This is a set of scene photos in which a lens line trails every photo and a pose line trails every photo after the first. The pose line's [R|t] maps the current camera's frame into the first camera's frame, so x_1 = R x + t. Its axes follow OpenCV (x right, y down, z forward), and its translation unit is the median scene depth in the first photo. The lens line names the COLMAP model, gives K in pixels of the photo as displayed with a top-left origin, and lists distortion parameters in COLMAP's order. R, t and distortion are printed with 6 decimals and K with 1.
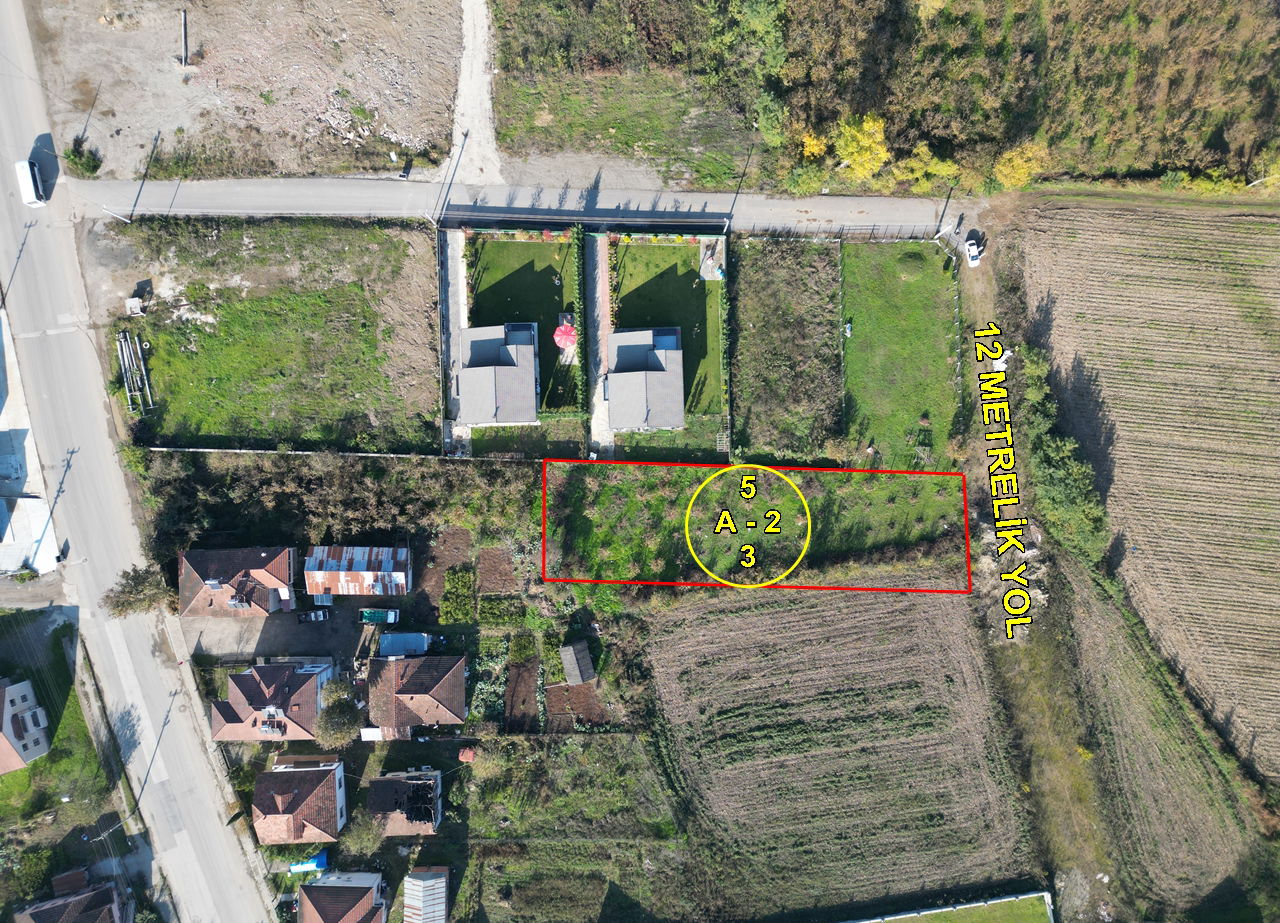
lens RADIAL K [[884.8, 0, 634.3], [0, 884.8, 454.3], [0, 0, 1]] dist [0.079734, -0.075180]
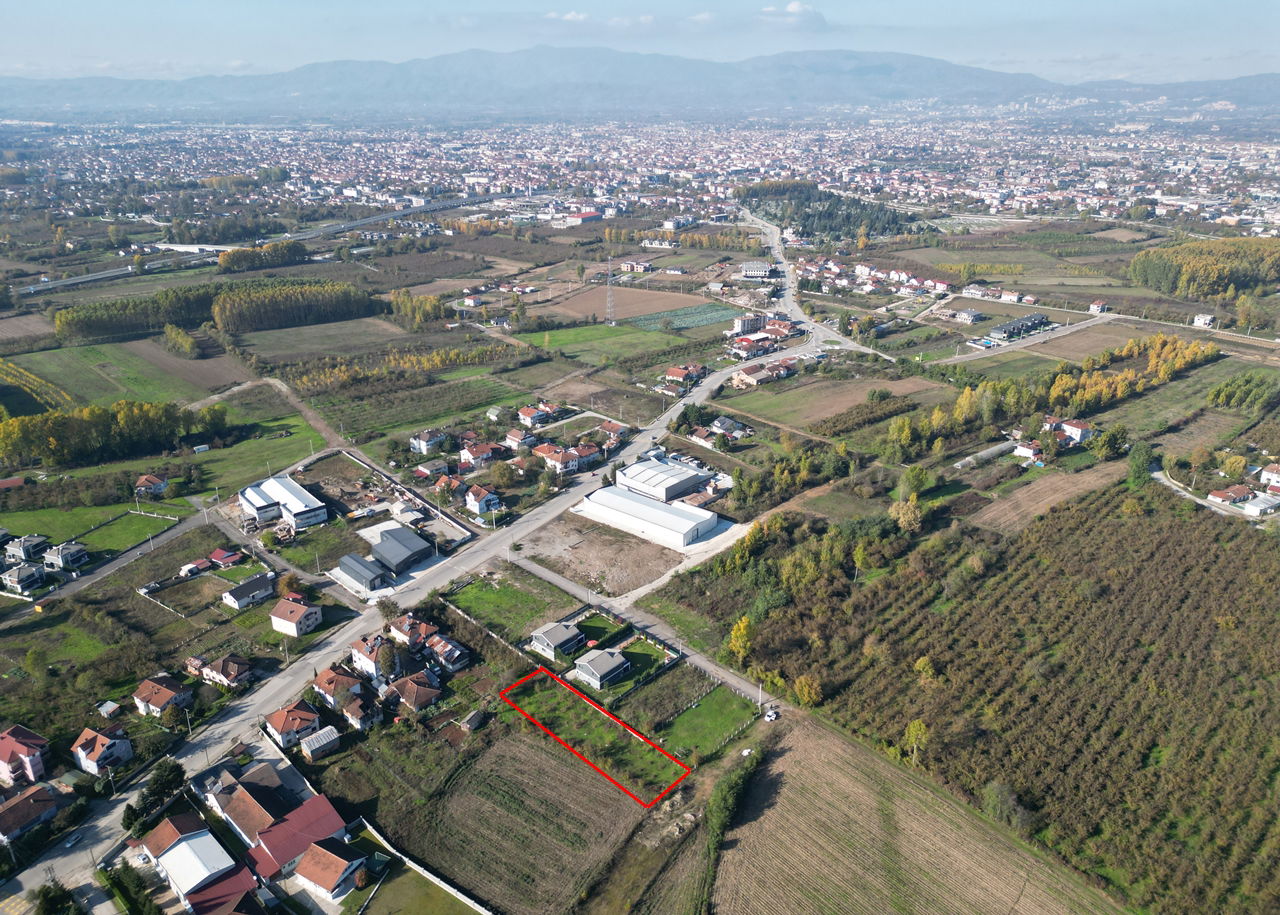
lens RADIAL K [[884.8, 0, 636.3], [0, 884.8, 442.6], [0, 0, 1]] dist [0.079734, -0.075180]
pose [[0.719350, 0.255841, -0.645819, 1.259576], [-0.694569, 0.278964, -0.663139, 1.081867], [0.010502, 0.925594, 0.378372, -0.269690]]
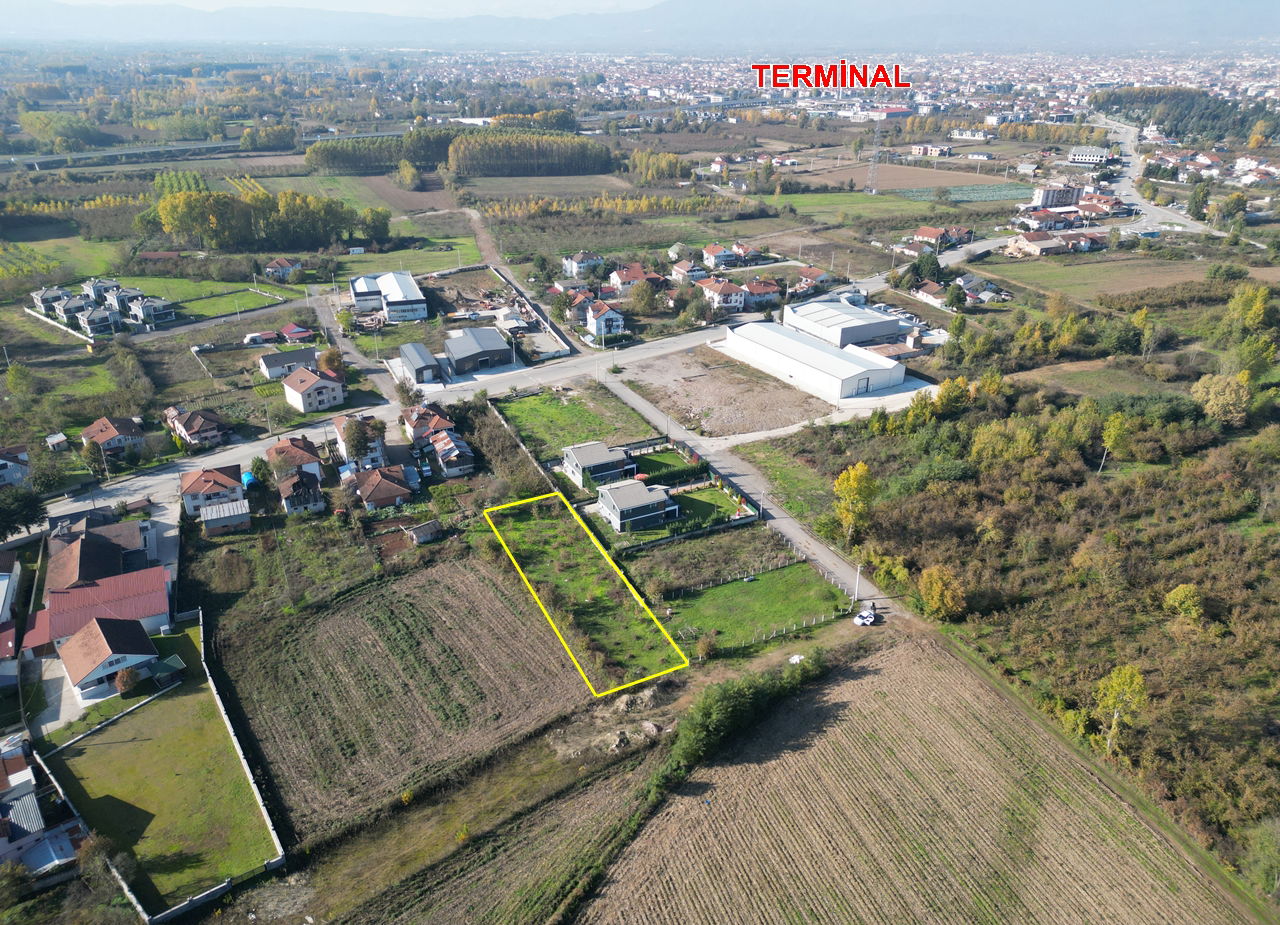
lens RADIAL K [[884.8, 0, 636.2], [0, 884.8, 453.7], [0, 0, 1]] dist [0.079734, -0.075180]
pose [[0.431501, 0.388514, -0.814164, 1.095752], [-0.902068, 0.194724, -0.385169, 0.433270], [0.008894, 0.900633, 0.434490, 0.317797]]
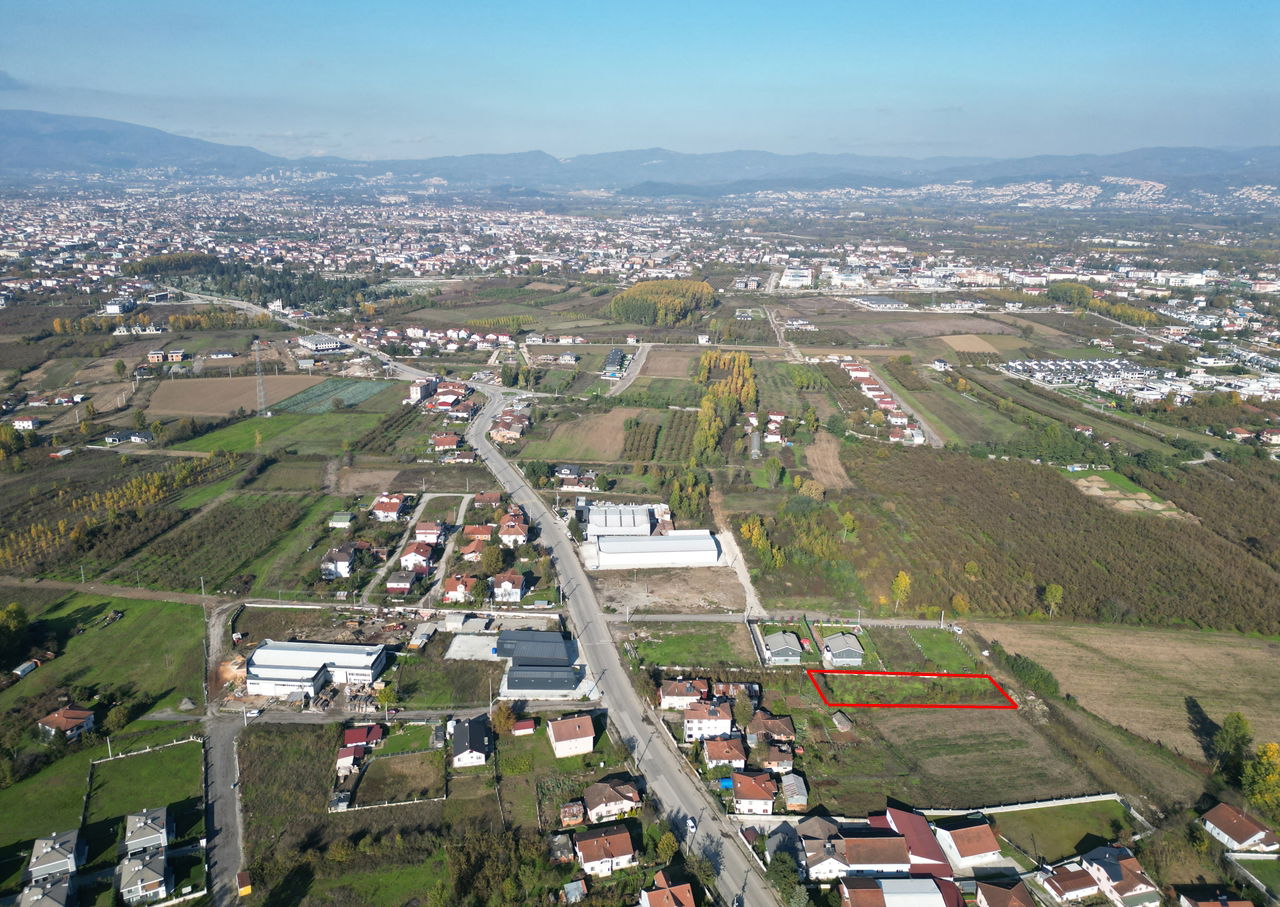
lens RADIAL K [[886.0, 0, 636.1], [0, 886.0, 430.8], [0, 0, 1]] dist [0.086276, -0.085673]
pose [[0.999630, 0.015007, 0.022683, -0.608934], [0.017225, 0.296124, -0.954994, 2.044907], [-0.021048, 0.955032, 0.295756, -0.284408]]
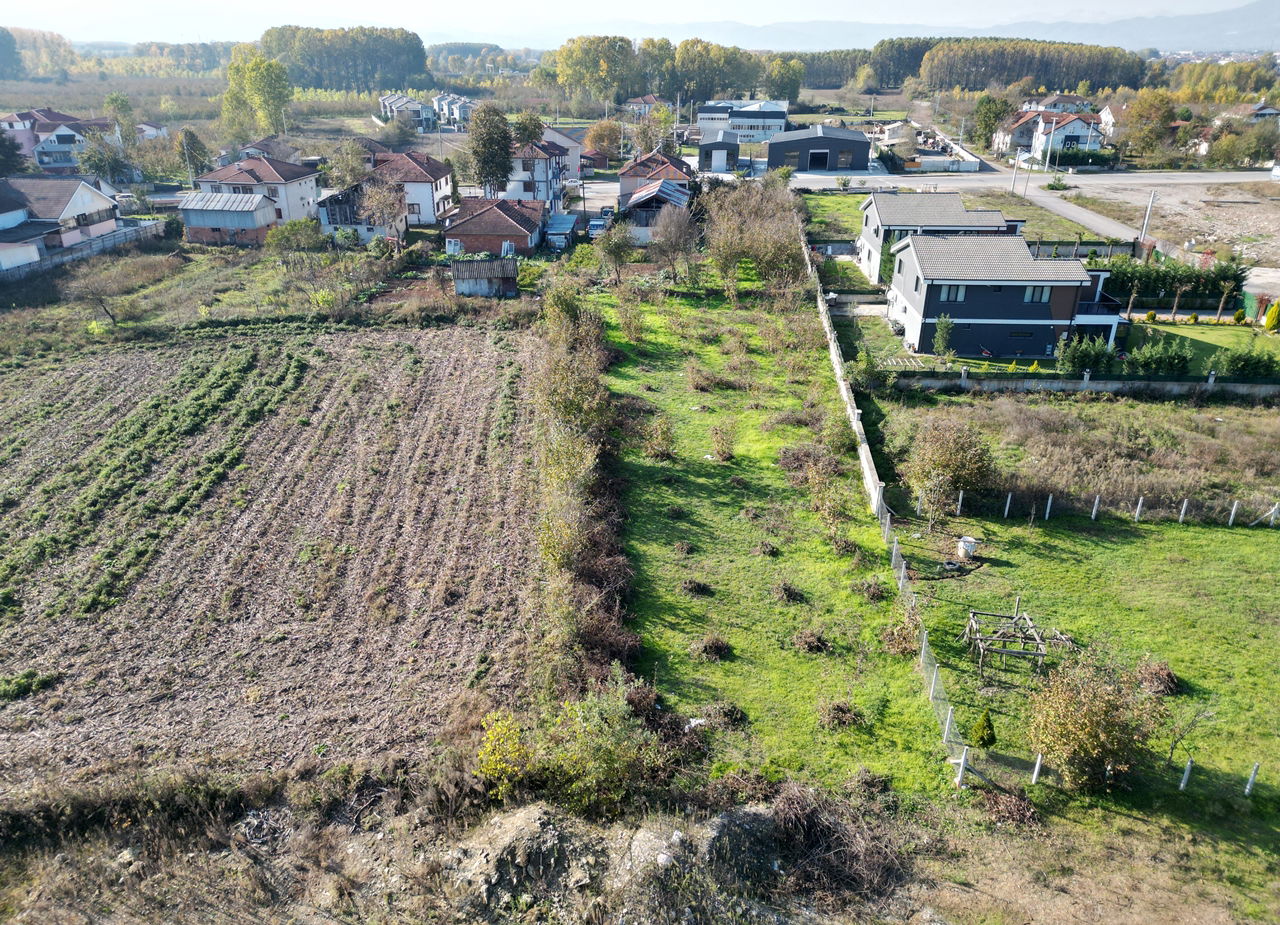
lens RADIAL K [[884.8, 0, 634.1], [0, 884.8, 455.7], [0, 0, 1]] dist [0.079734, -0.075180]
pose [[-0.081571, 0.418843, -0.904387, 0.522772], [-0.996584, -0.022507, 0.079463, 0.080093], [0.012928, 0.907780, 0.419248, 0.847189]]
